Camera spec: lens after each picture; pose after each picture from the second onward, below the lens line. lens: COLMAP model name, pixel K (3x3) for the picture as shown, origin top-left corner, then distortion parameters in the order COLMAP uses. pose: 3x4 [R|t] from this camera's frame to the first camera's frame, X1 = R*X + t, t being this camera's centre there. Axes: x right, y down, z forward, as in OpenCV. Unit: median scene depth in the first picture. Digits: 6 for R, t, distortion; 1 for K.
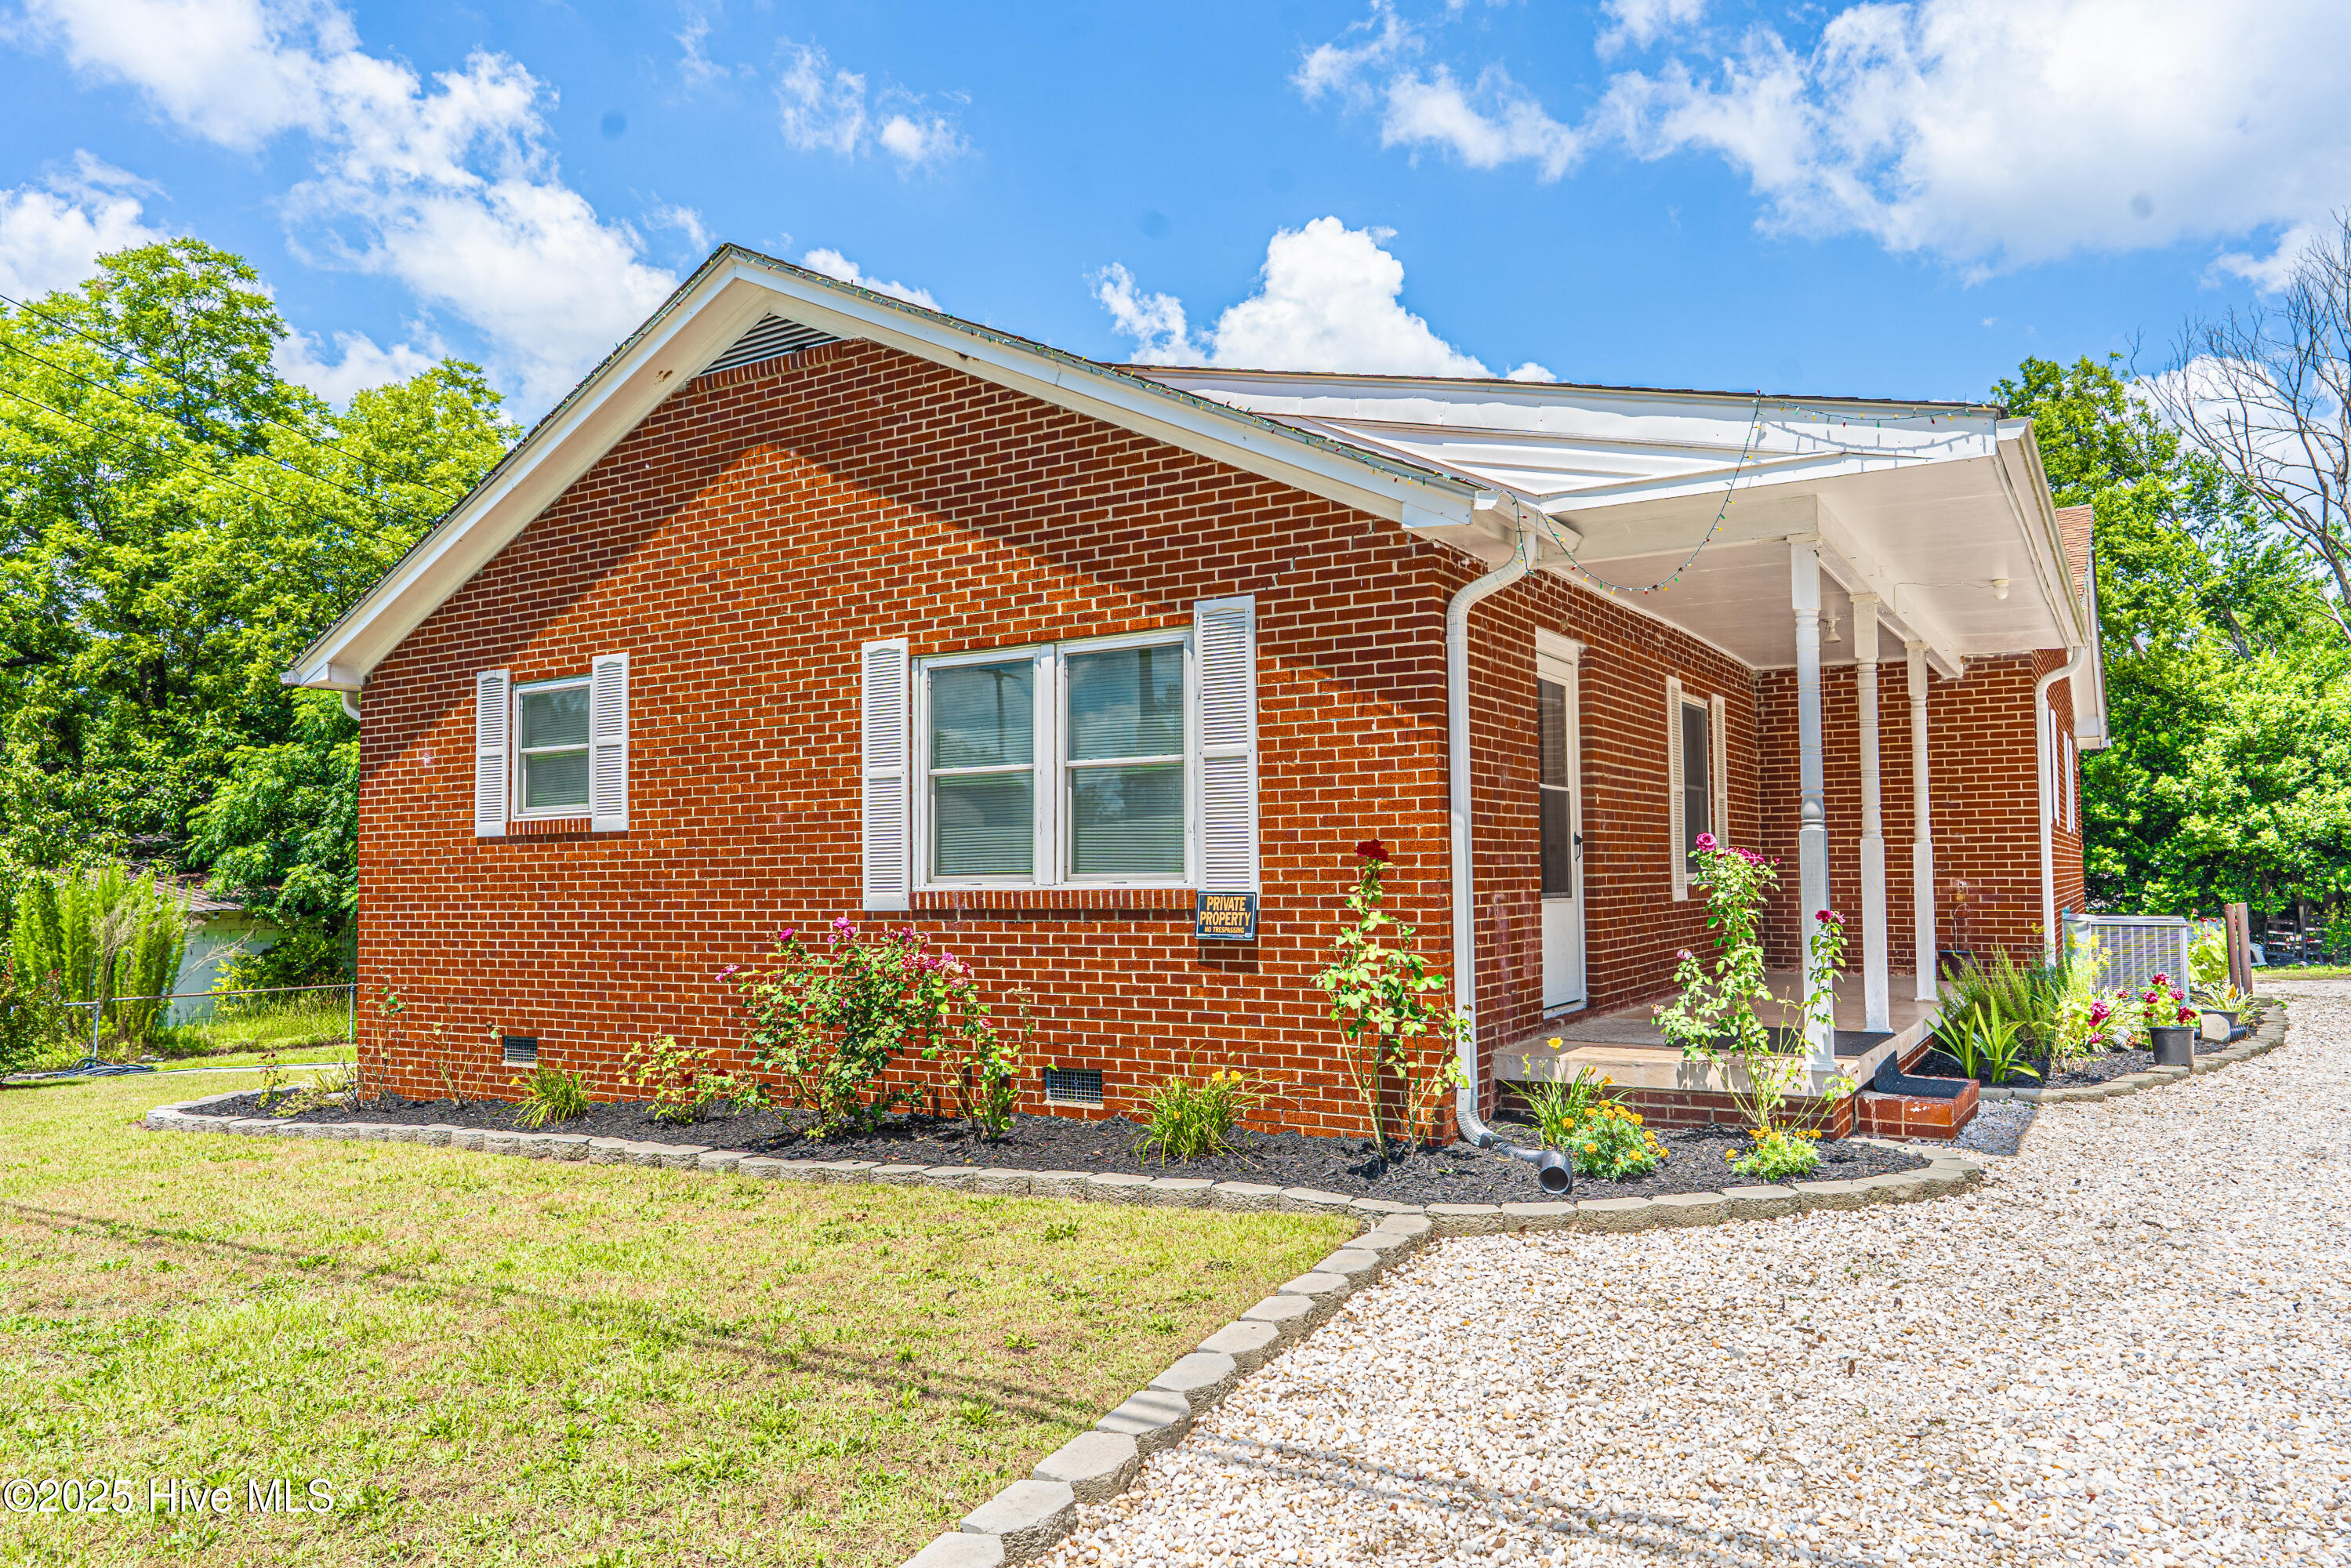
lens RADIAL K [[1566.1, 0, 1167.2], [0, 1566.1, 789.3], [0, 0, 1]] dist [-0.000303, 0.003638]
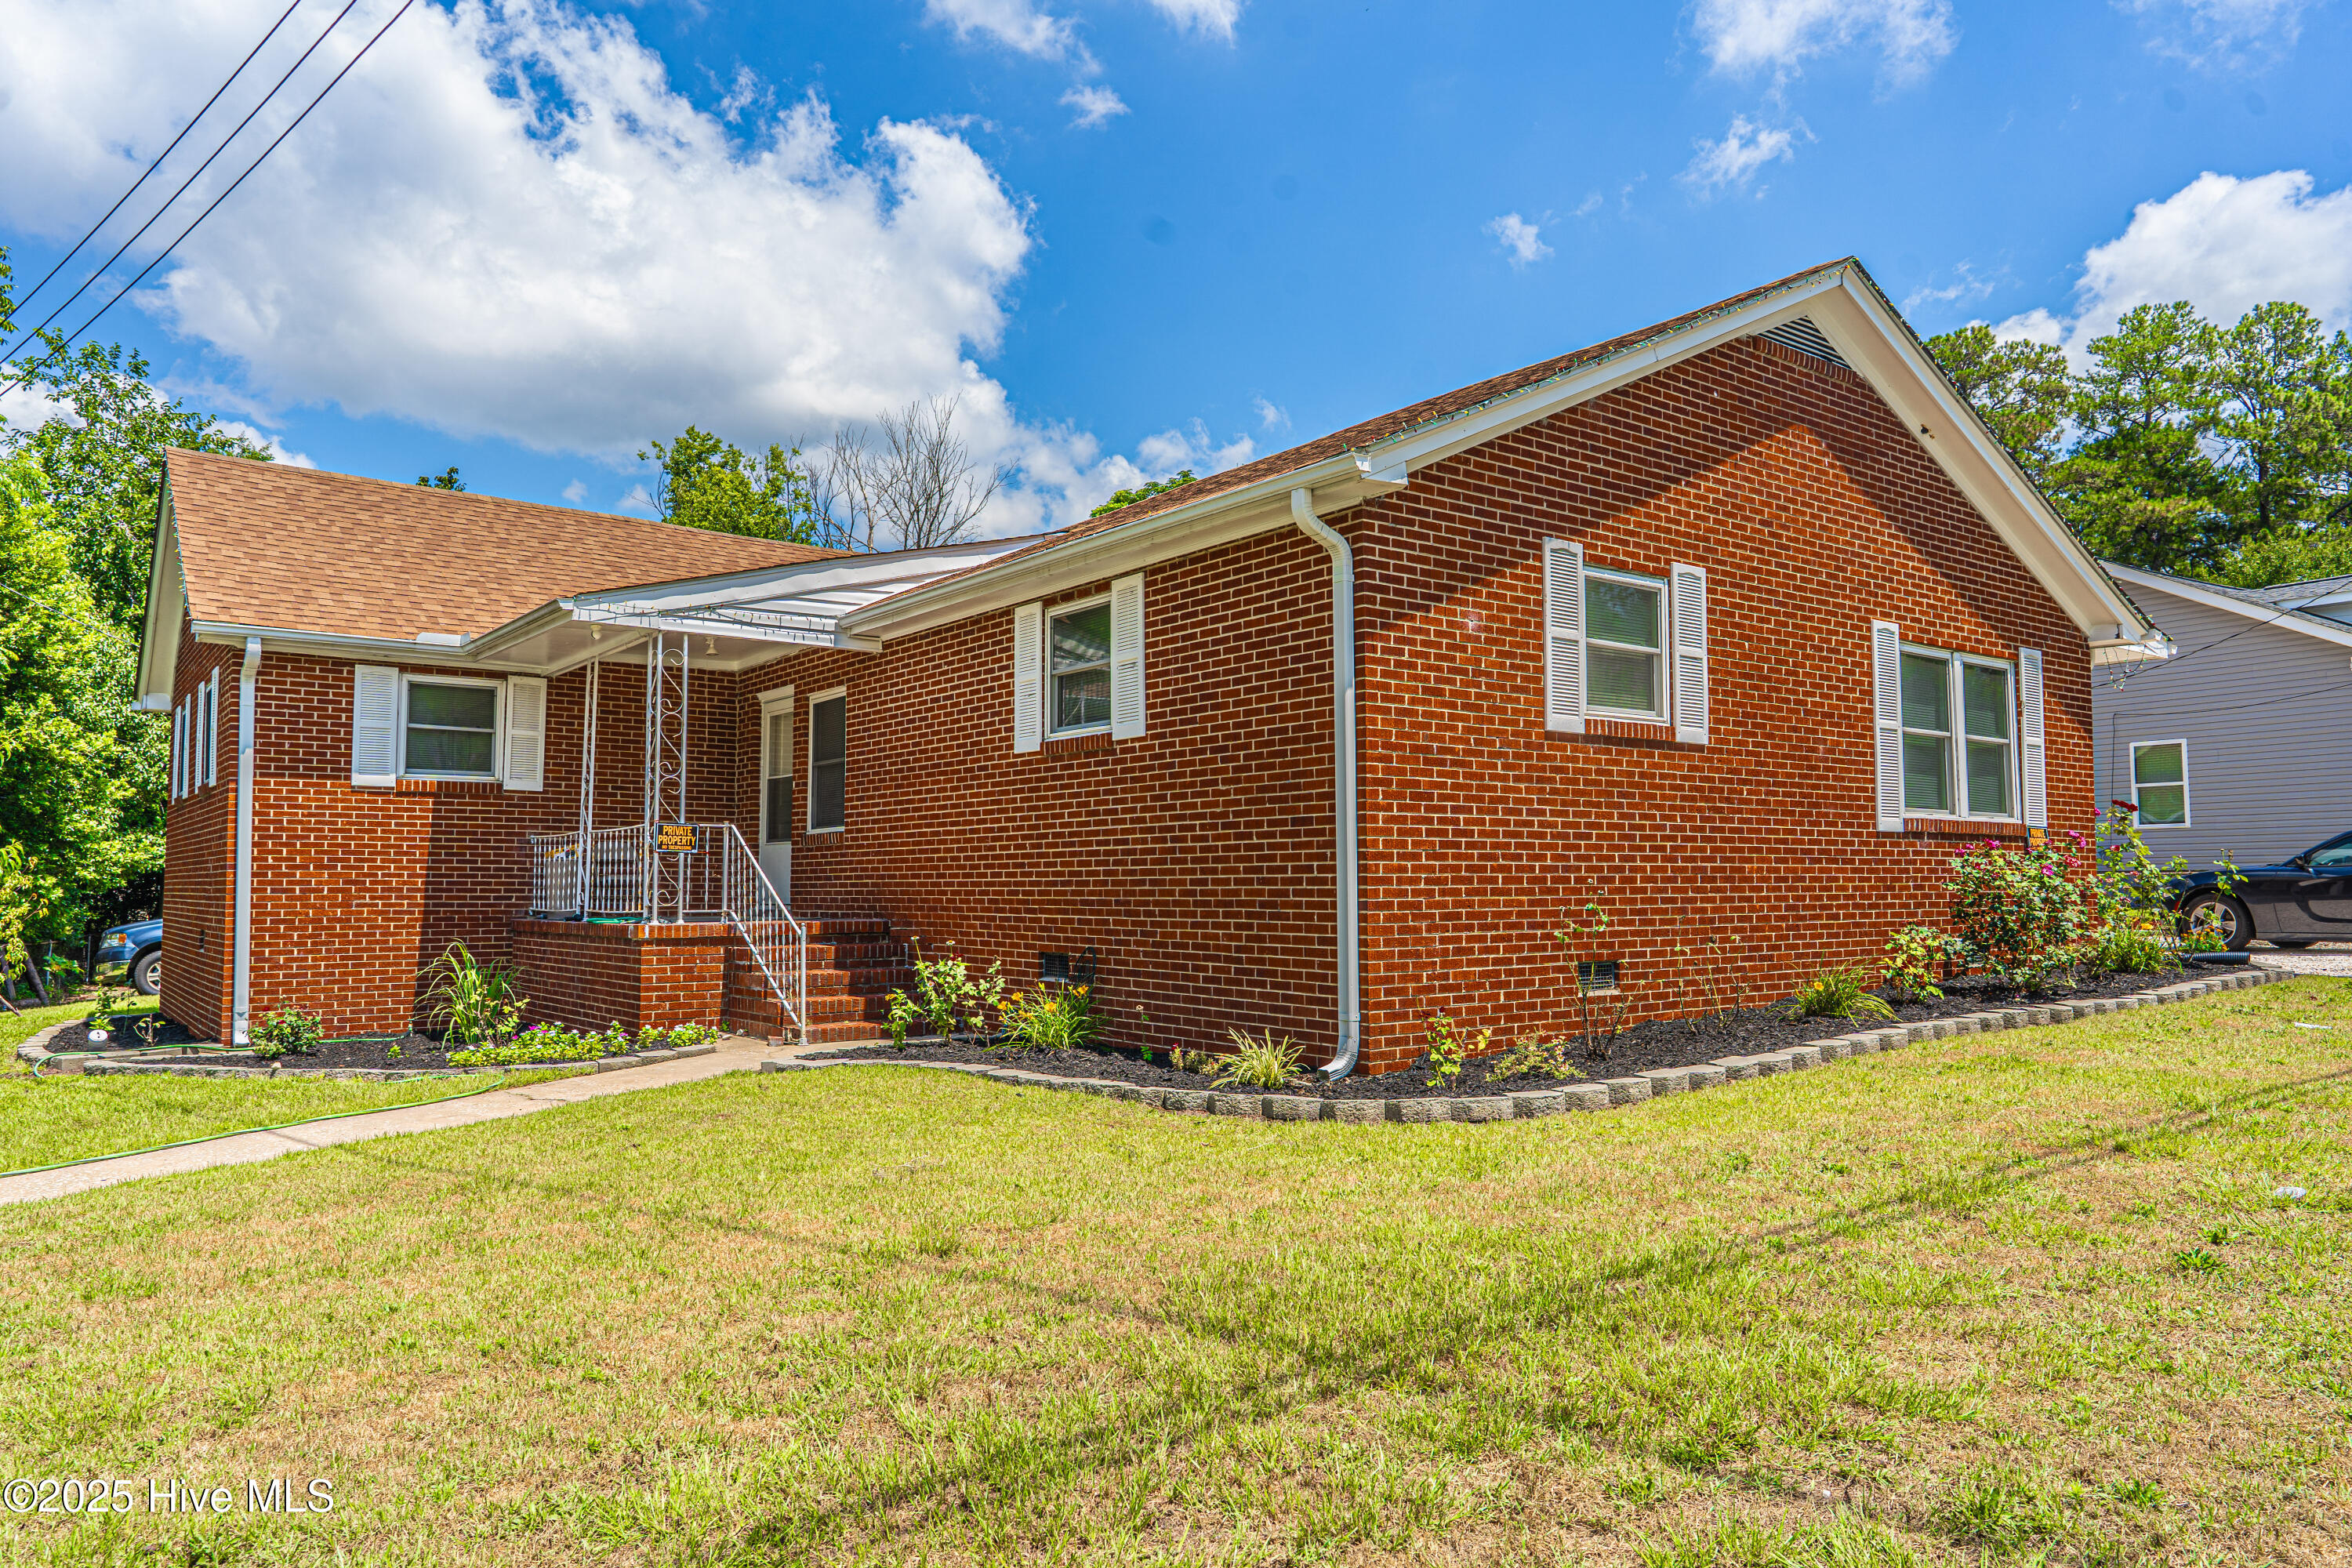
lens RADIAL K [[1566.6, 0, 1167.7], [0, 1566.6, 789.3], [0, 0, 1]] dist [-0.000303, 0.003638]
pose [[0.363564, 0.072649, 0.928732, -1.439726], [-0.056721, 0.996831, -0.055772, 0.133972], [-0.929841, -0.032402, 0.366533, 0.976620]]
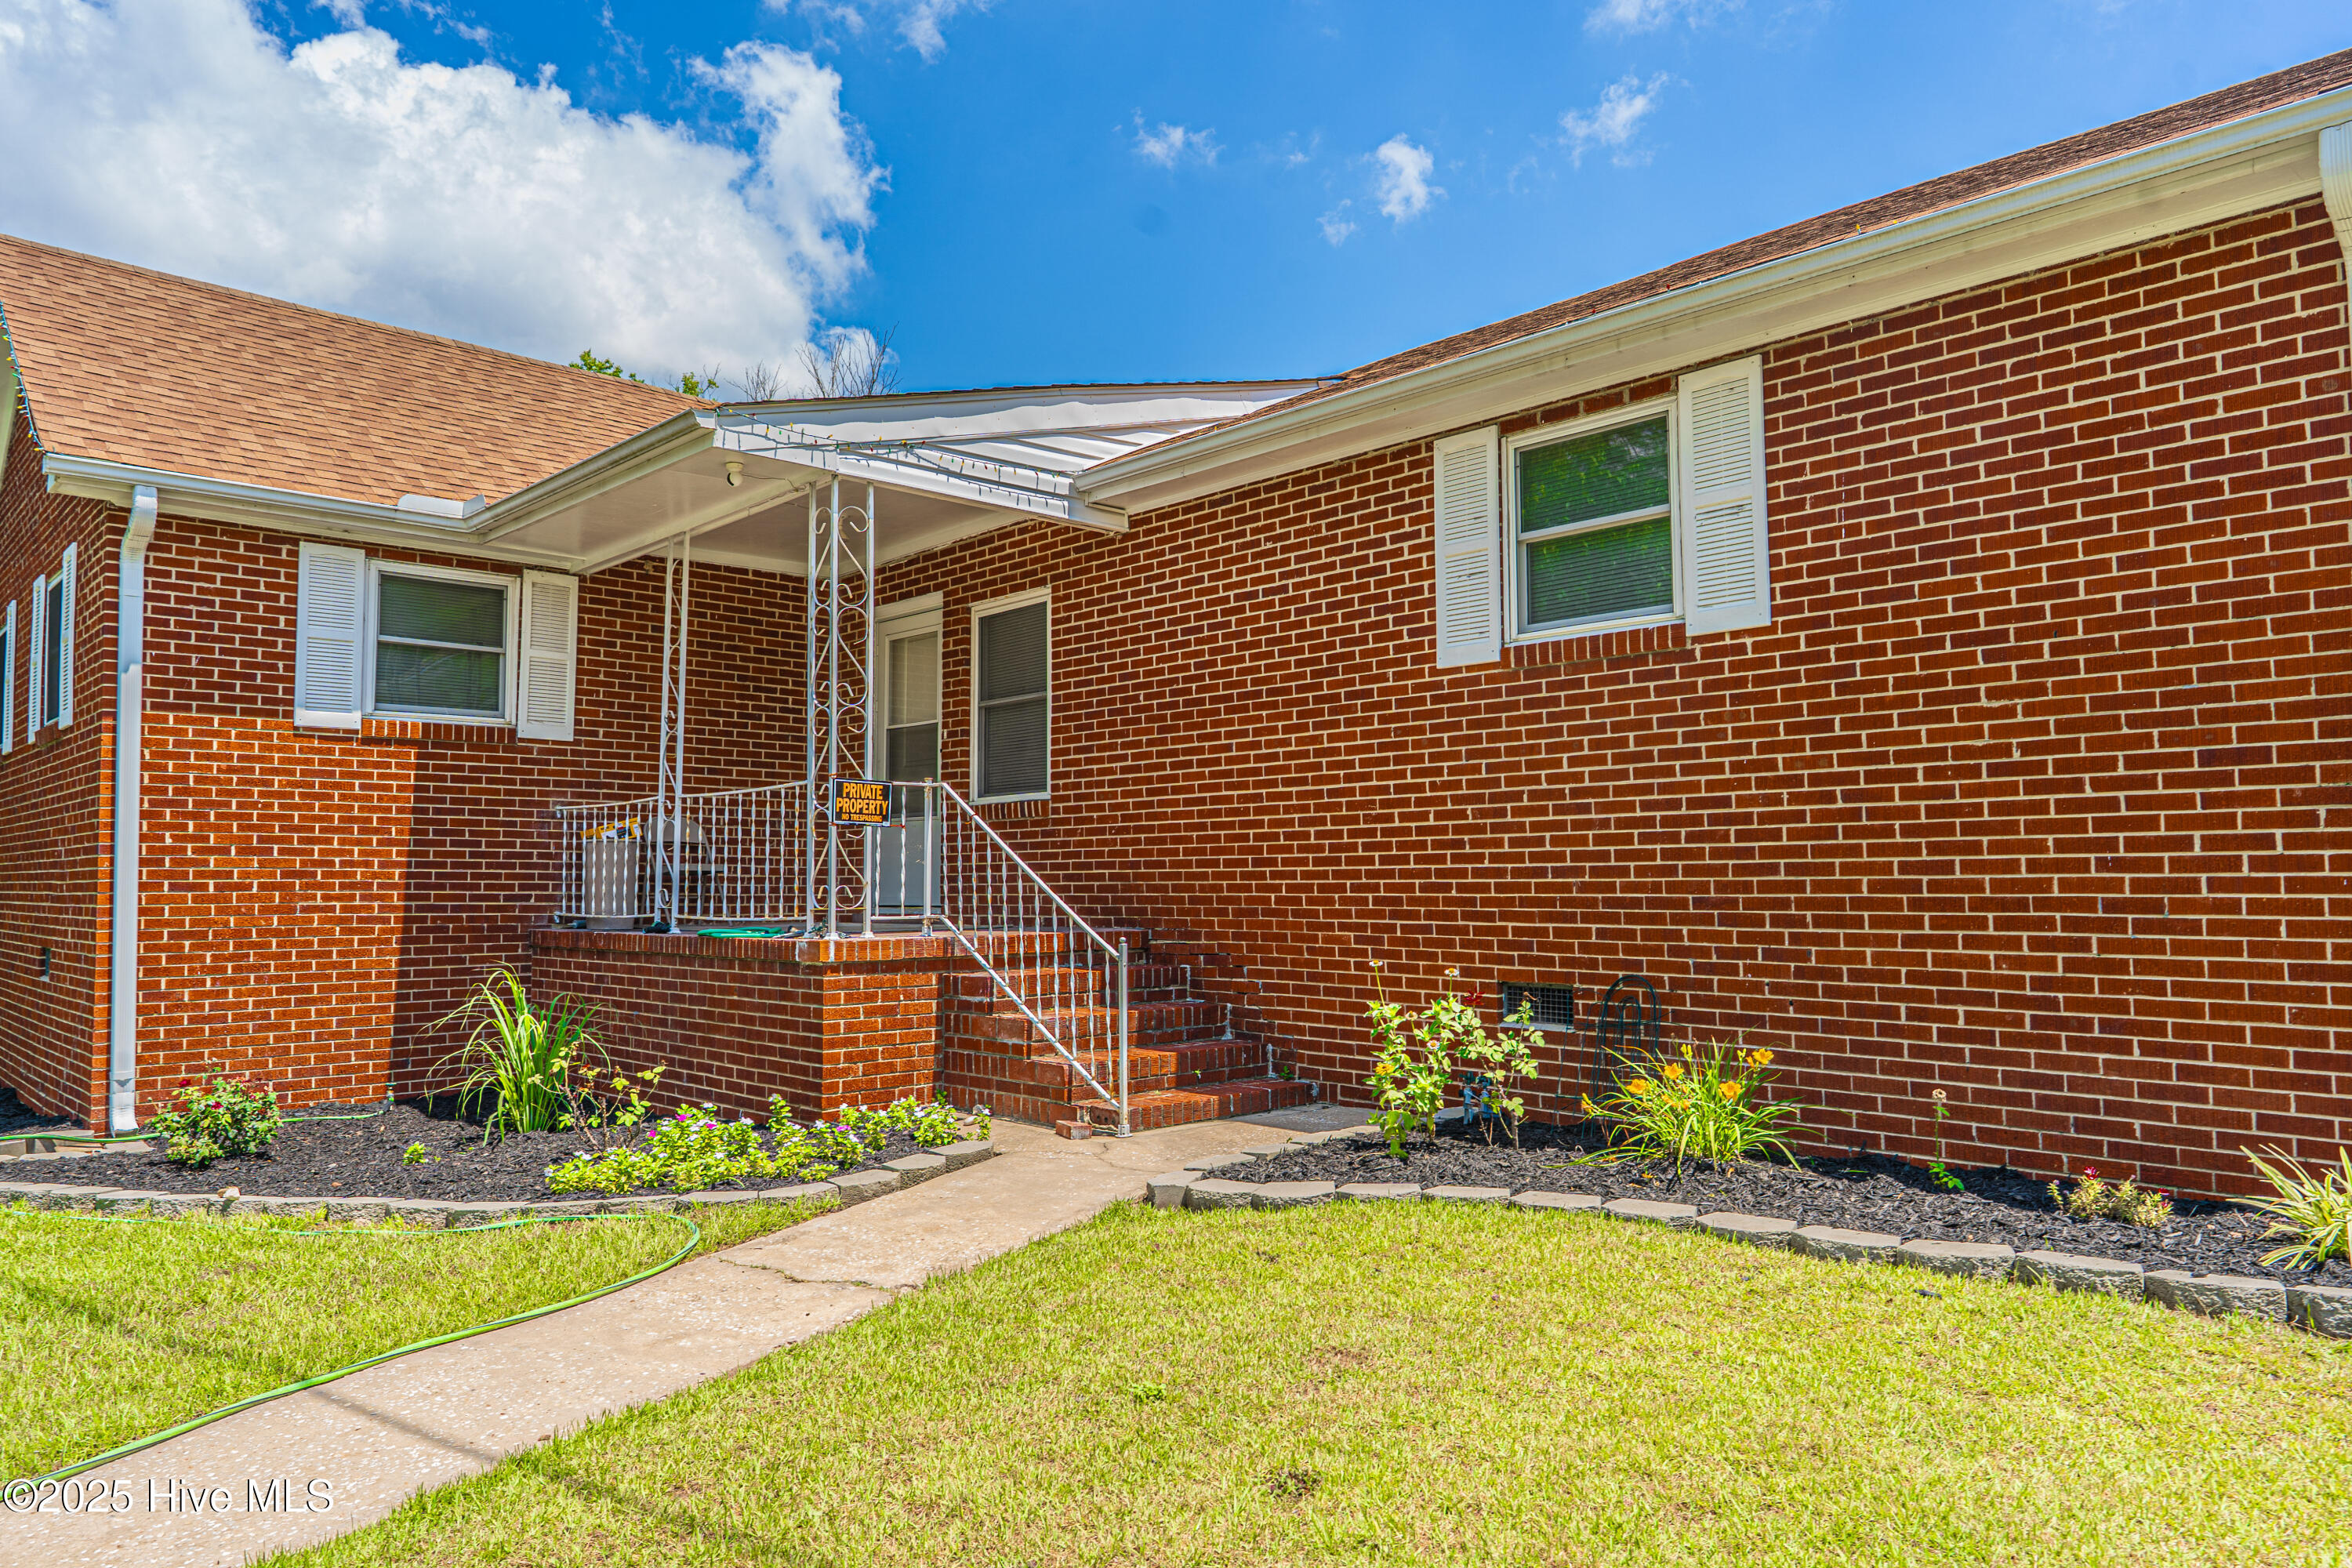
lens RADIAL K [[1595.3, 0, 1170.6], [0, 1595.3, 791.3], [0, 0, 1]] dist [-0.001213, 0.000911]
pose [[0.271889, 0.070274, 0.959759, -1.159004], [-0.055202, 0.996827, -0.057350, 0.156646], [-0.960744, -0.037387, 0.274906, 1.415147]]
